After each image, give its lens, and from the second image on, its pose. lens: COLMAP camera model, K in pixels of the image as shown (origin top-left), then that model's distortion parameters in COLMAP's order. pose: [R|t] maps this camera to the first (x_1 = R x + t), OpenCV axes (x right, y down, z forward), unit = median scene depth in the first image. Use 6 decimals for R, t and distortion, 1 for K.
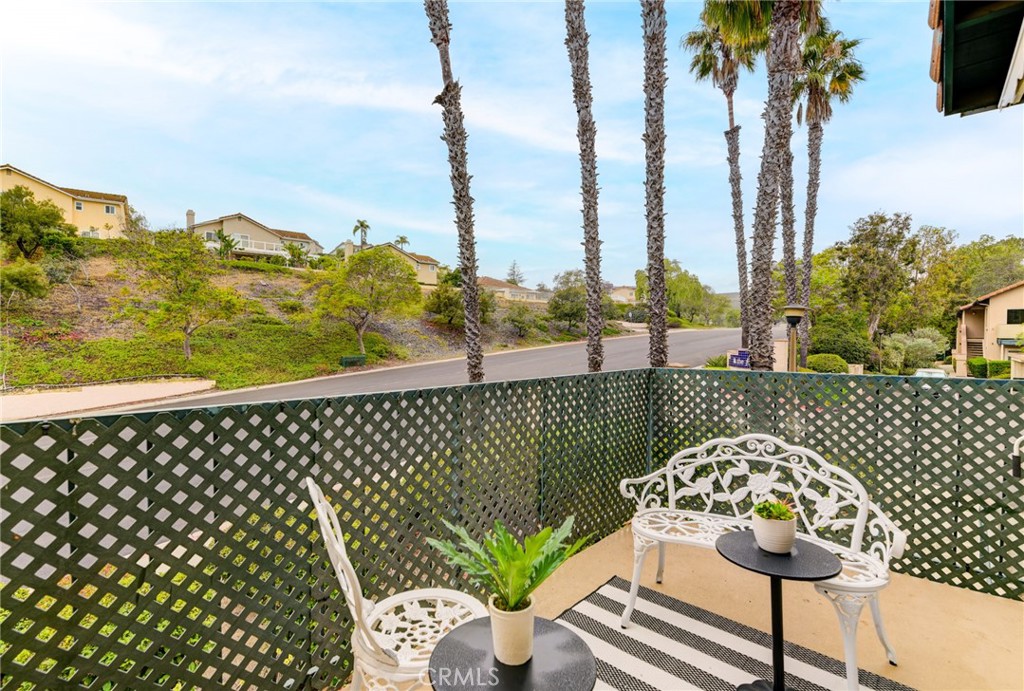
lens RADIAL K [[473.0, 0, 514.5], [0, 473.0, 355.1], [0, 0, 1]] dist [0.000189, -0.000633]
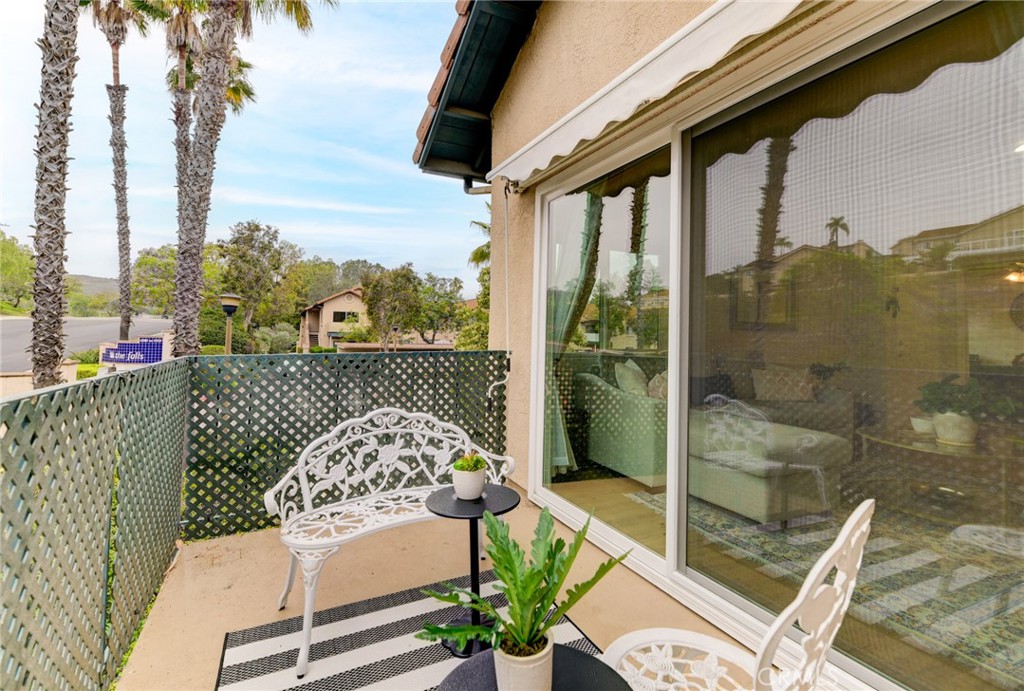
lens RADIAL K [[451.7, 0, 515.2], [0, 451.7, 328.7], [0, 0, 1]] dist [0.011019, -0.009941]
pose [[0.366869, 0.014524, 0.930159, -0.081622], [0.022995, 0.999431, -0.024675, 0.004976], [-0.929988, 0.030441, 0.366326, 0.087305]]
